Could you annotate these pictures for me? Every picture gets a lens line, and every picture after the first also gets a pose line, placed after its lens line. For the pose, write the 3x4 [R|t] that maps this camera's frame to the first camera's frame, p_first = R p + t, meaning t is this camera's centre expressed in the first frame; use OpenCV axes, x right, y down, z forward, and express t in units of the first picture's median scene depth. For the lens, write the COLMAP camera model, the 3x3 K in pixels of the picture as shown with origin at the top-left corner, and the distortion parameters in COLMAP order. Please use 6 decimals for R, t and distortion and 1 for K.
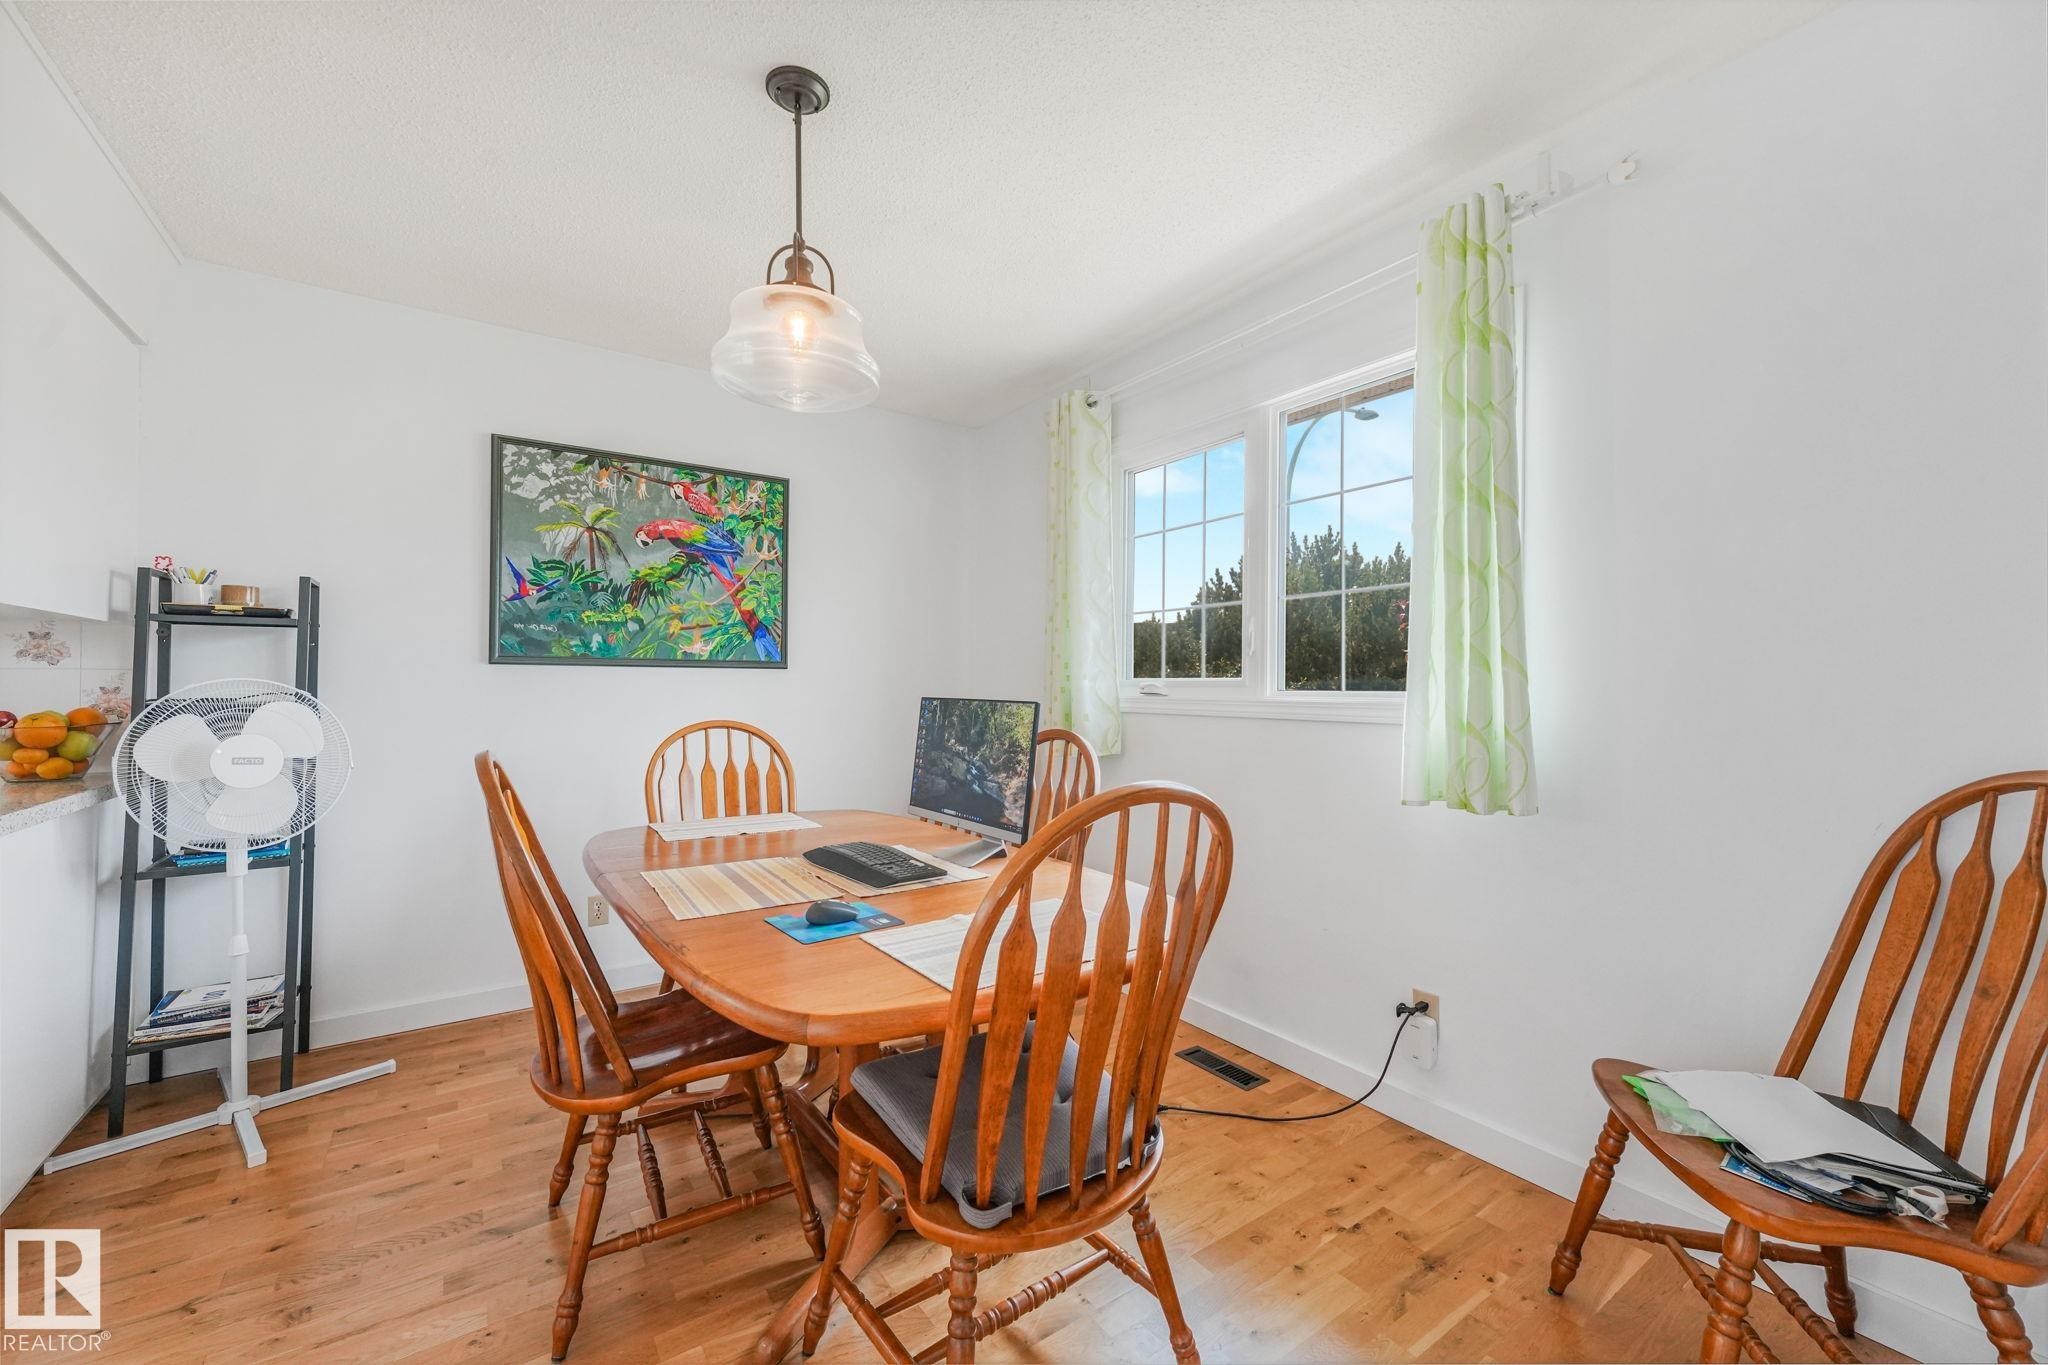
lens RADIAL K [[837.6, 0, 996.0], [0, 837.6, 671.7], [0, 0, 1]] dist [-0.011170, 0.000094]
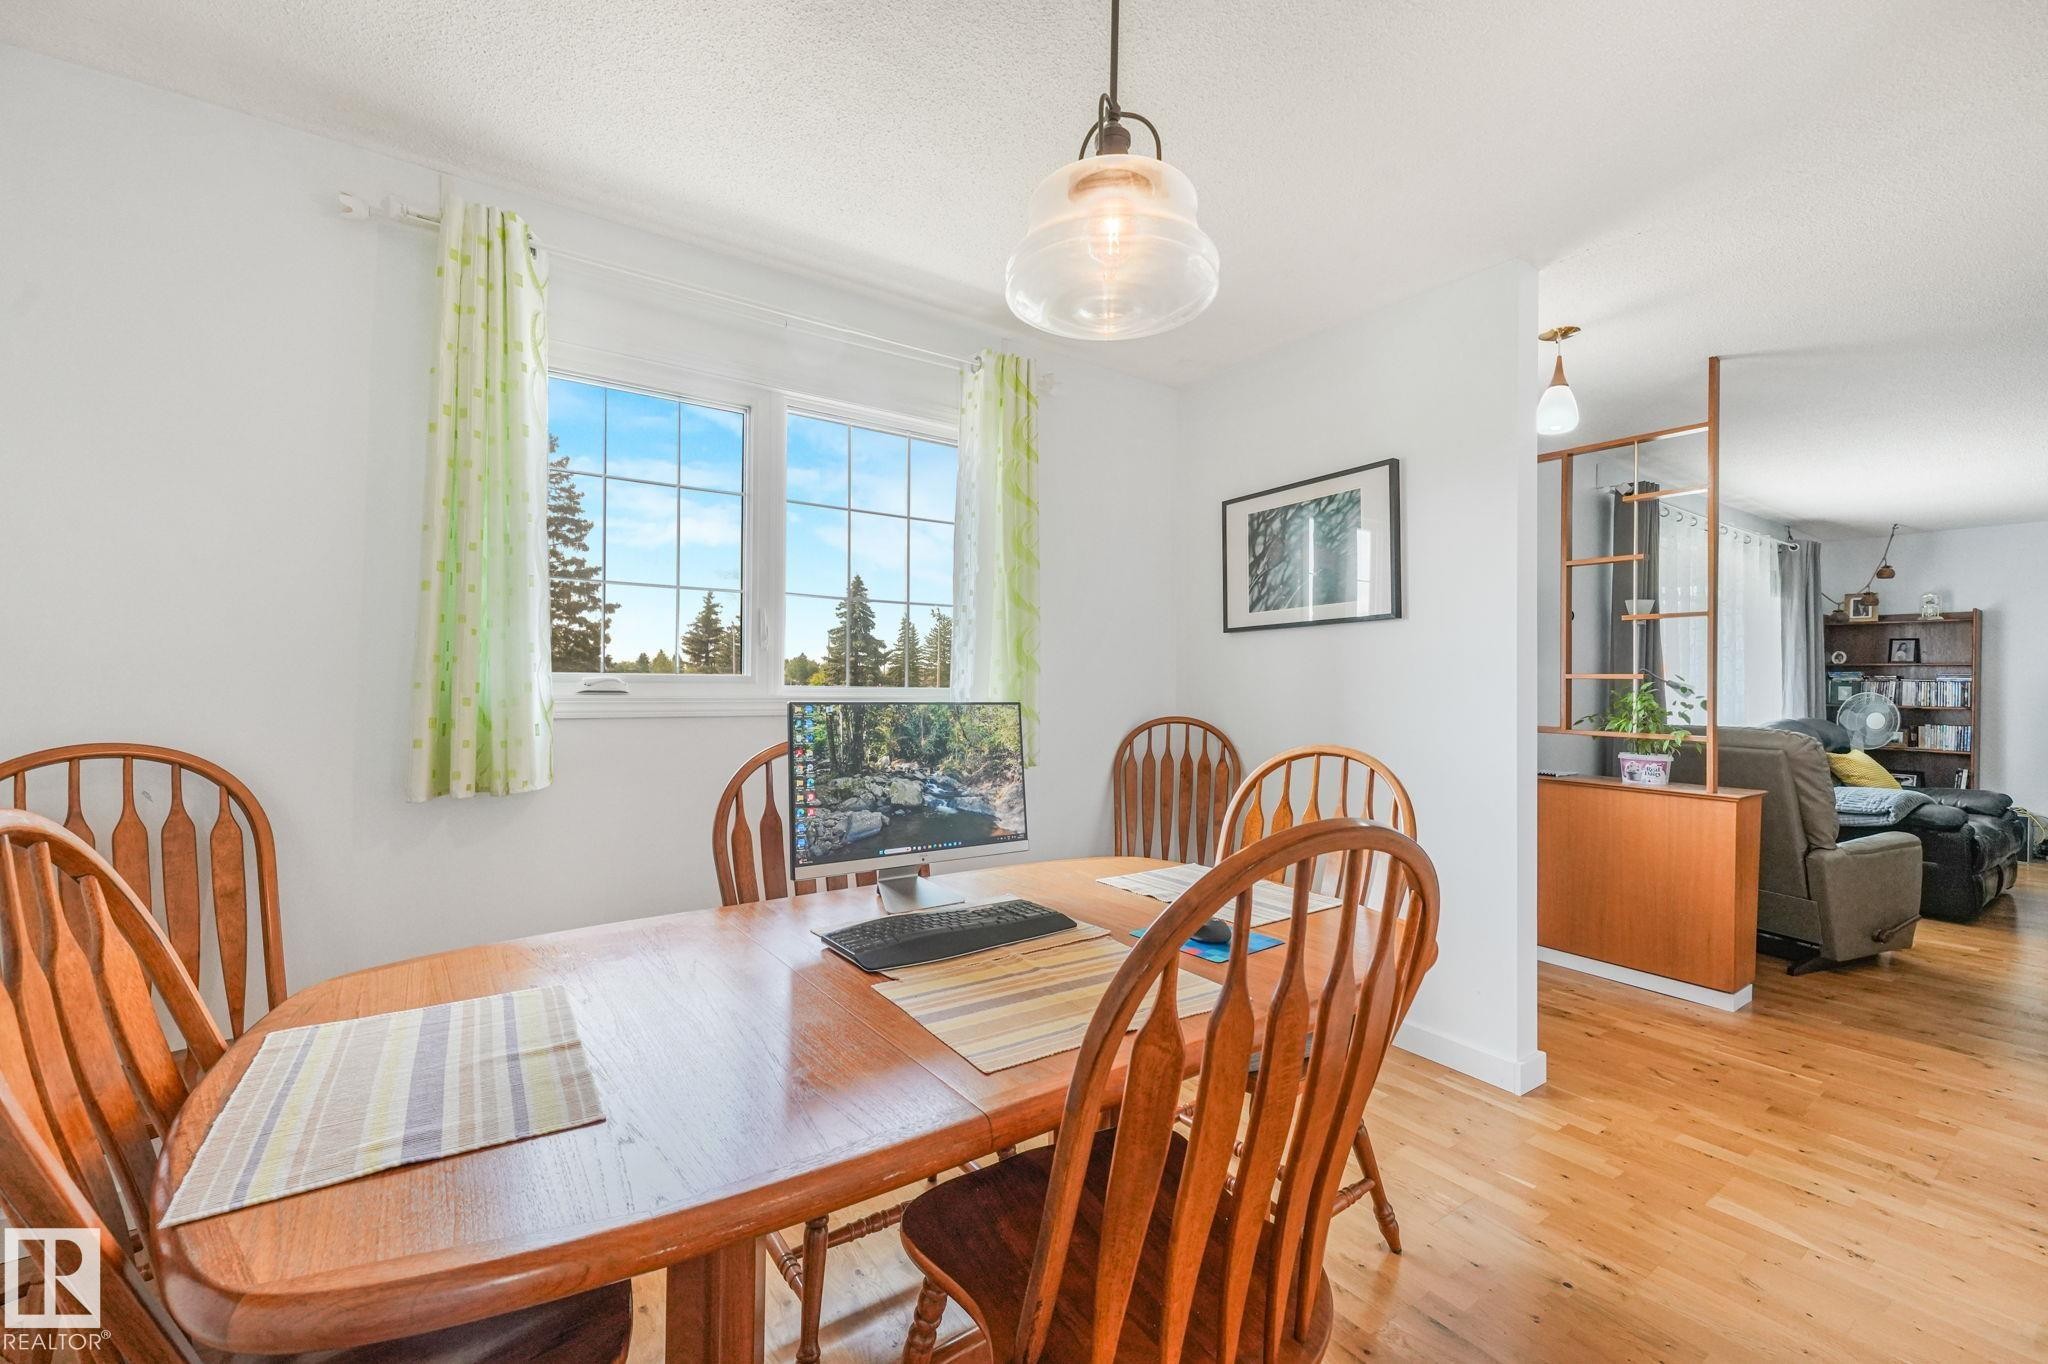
lens RADIAL K [[837.6, 0, 1012.7], [0, 837.6, 682.0], [0, 0, 1]] dist [-0.011170, 0.000094]
pose [[-0.024372, -0.002594, 0.999700, -0.571663], [-0.027083, 0.999631, 0.001934, 0.006898], [-0.999336, -0.027028, -0.024434, 0.641899]]
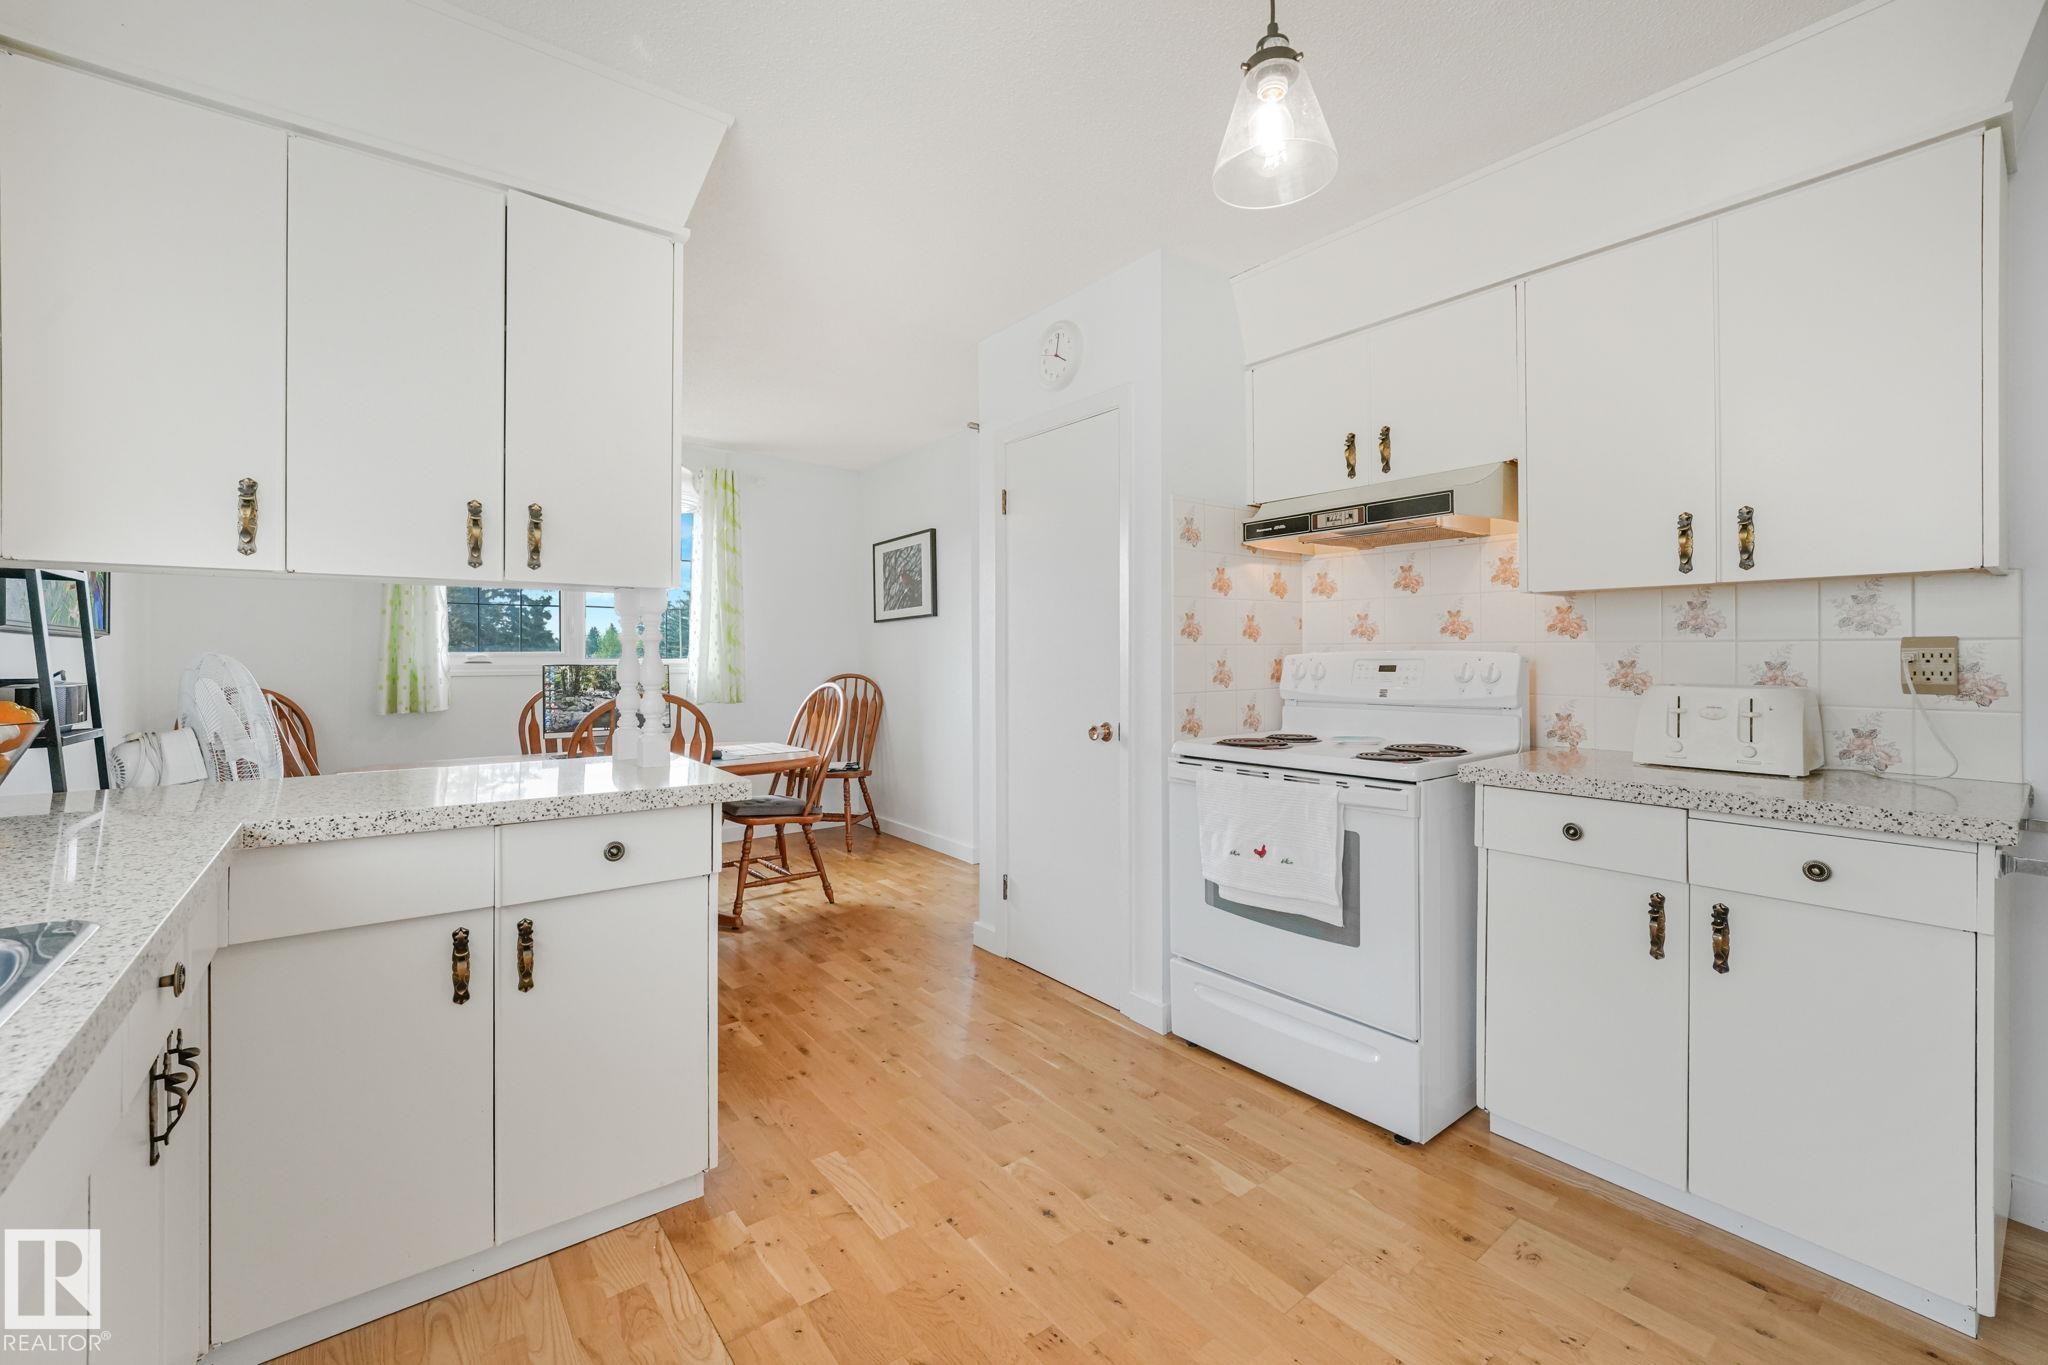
lens RADIAL K [[837.6, 0, 1015.8], [0, 837.6, 649.5], [0, 0, 1]] dist [-0.011170, 0.000094]
pose [[-0.072366, -0.000515, 0.997378, -1.304198], [-0.015533, 0.999879, -0.000611, -0.008074], [-0.997257, -0.015537, -0.072365, 0.177150]]
